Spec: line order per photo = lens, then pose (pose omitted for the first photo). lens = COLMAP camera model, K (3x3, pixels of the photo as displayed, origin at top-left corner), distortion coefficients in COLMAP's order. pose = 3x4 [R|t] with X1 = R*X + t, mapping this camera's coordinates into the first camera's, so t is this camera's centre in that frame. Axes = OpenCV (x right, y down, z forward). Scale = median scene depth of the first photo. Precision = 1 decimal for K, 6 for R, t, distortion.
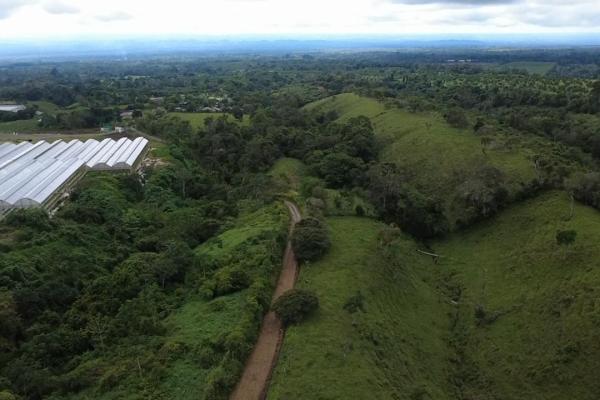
lens RADIAL K [[521.0, 0, 300.0], [0, 521.0, 200.0], [0, 0, 1]] dist [-0.003026, 0.000784]
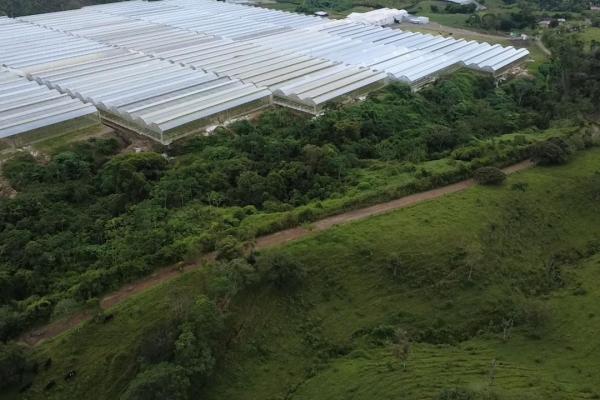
lens RADIAL K [[521.0, 0, 300.0], [0, 521.0, 200.0], [0, 0, 1]] dist [-0.003026, 0.000784]
pose [[0.665003, 0.376929, -0.644745, 0.399545], [-0.242427, 0.925494, 0.291015, -0.035683], [0.706399, -0.037223, 0.706834, -0.339600]]
